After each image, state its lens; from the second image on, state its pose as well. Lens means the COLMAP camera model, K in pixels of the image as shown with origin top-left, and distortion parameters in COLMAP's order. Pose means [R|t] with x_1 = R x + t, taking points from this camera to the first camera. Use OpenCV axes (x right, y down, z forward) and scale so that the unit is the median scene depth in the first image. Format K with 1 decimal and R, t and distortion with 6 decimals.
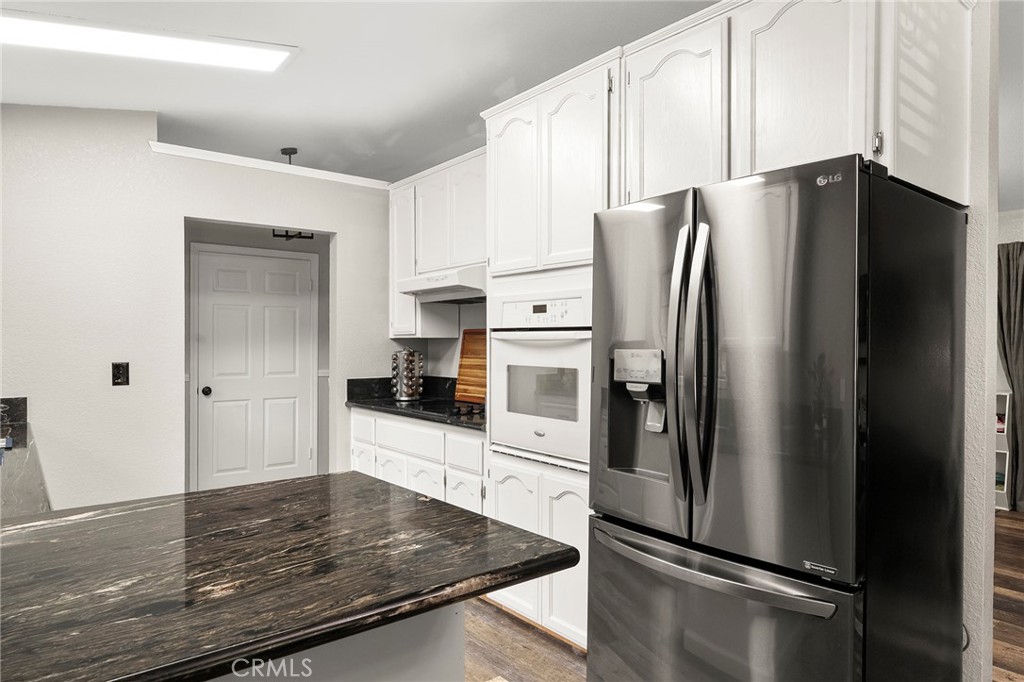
lens RADIAL K [[611.4, 0, 514.4], [0, 611.4, 338.2], [0, 0, 1]] dist [0.013062, -0.002332]
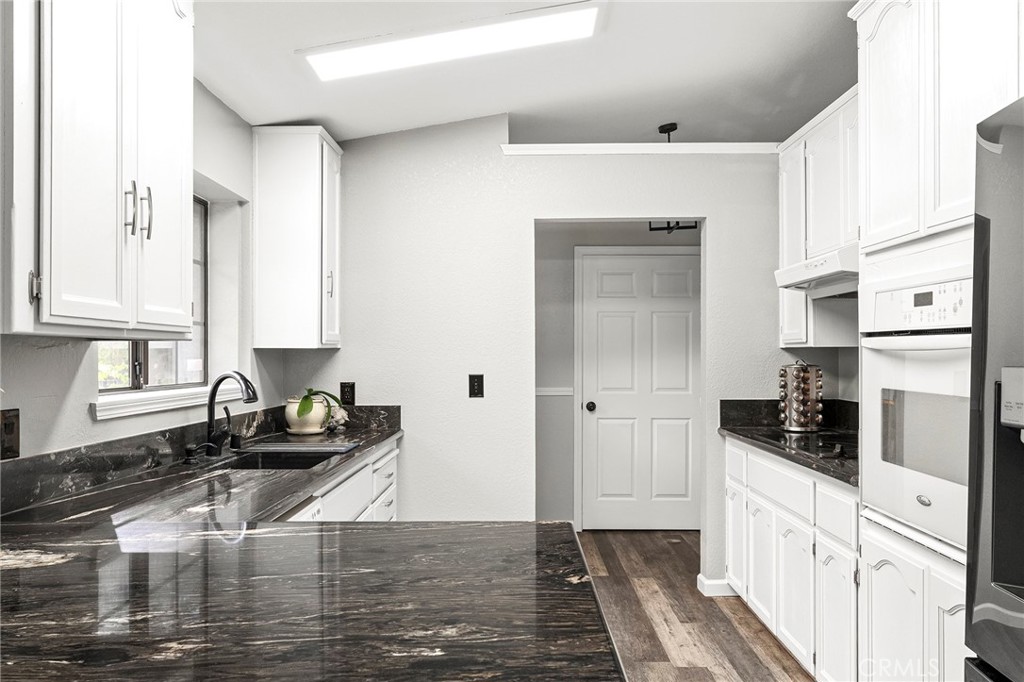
lens RADIAL K [[723.3, 0, 511.9], [0, 723.3, 348.4], [0, 0, 1]] dist [0.006311, 0.003364]
pose [[0.788085, -0.006048, -0.615537, 0.117896], [0.006137, 0.999979, -0.001968, 0.000411], [0.615536, -0.002226, 0.788105, 0.119788]]
